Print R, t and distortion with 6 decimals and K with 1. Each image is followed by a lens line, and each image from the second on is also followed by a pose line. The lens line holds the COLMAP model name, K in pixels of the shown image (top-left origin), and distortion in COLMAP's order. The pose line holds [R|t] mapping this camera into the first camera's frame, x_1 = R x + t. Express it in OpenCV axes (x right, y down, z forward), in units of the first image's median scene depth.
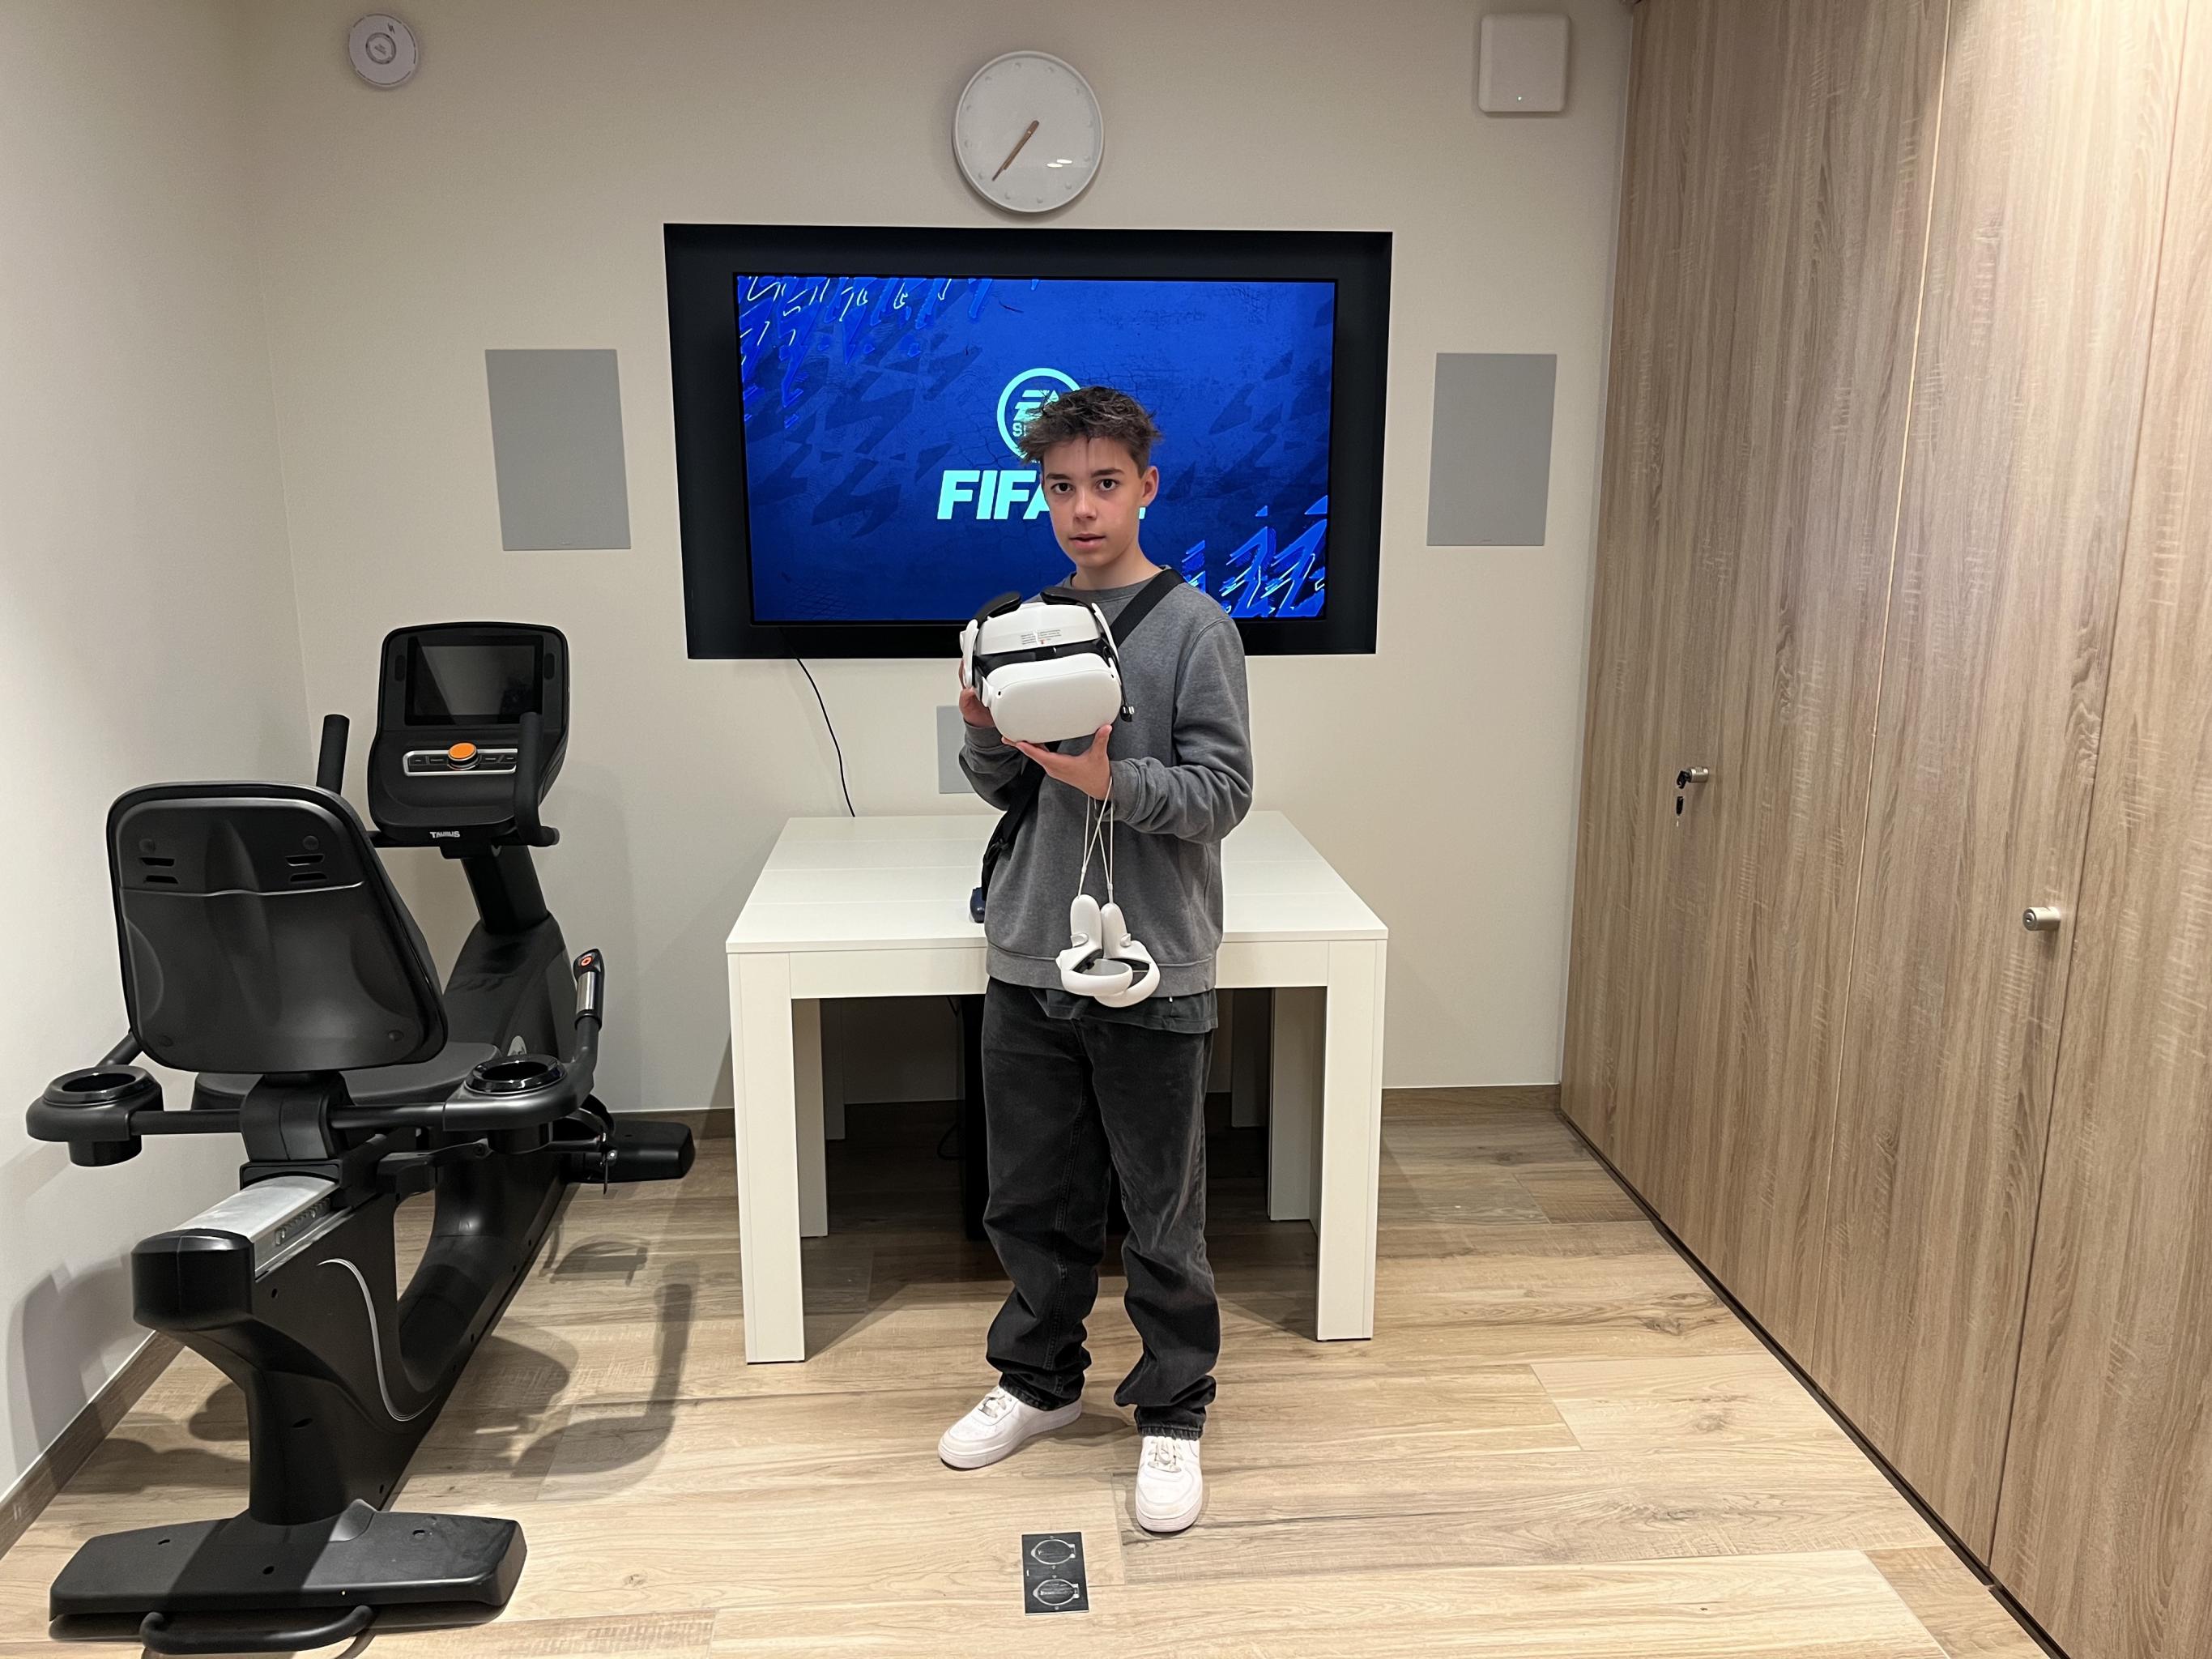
lens RADIAL K [[1684.3, 0, 1109.7], [0, 1684.3, 837.7], [0, 0, 1]] dist [0.026164, -0.035139]
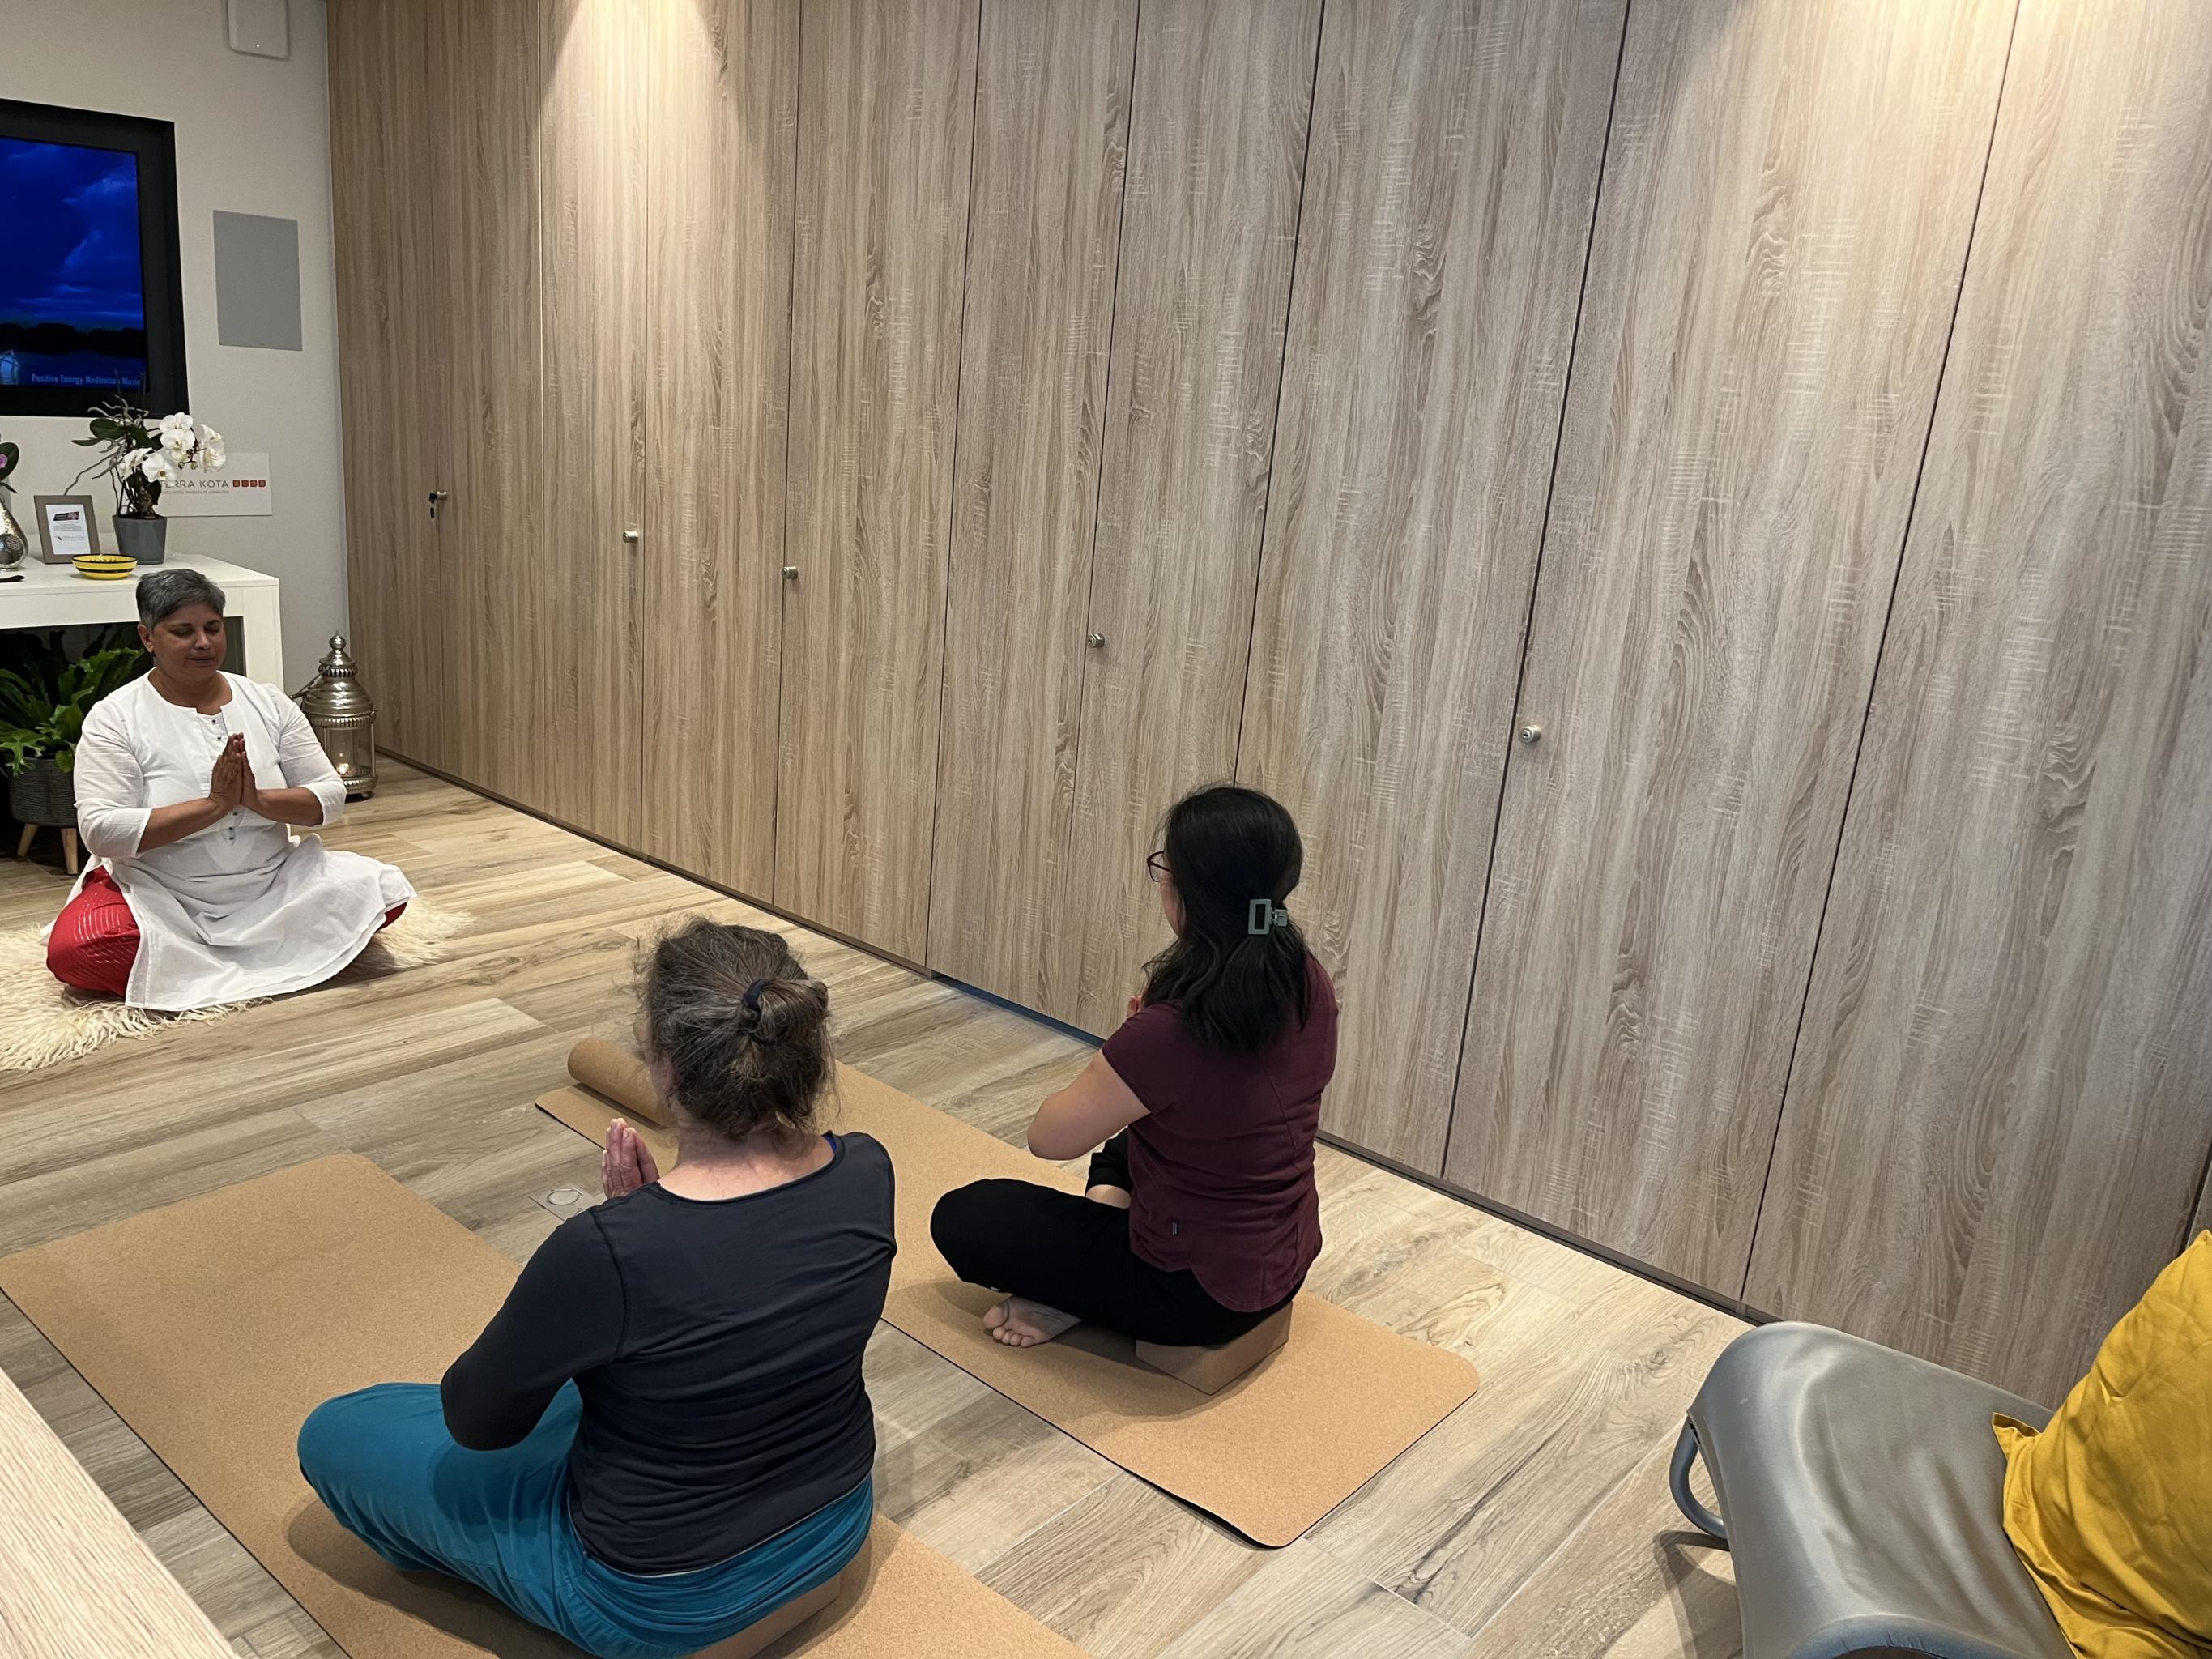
lens RADIAL K [[1684.3, 0, 1112.4], [0, 1684.3, 826.5], [0, 0, 1]] dist [0.026164, -0.035139]
pose [[0.708163, -0.132641, 0.693478, -0.505448], [0.072230, 0.990652, 0.115723, 0.186026], [-0.702345, -0.031861, 0.711123, -0.887032]]
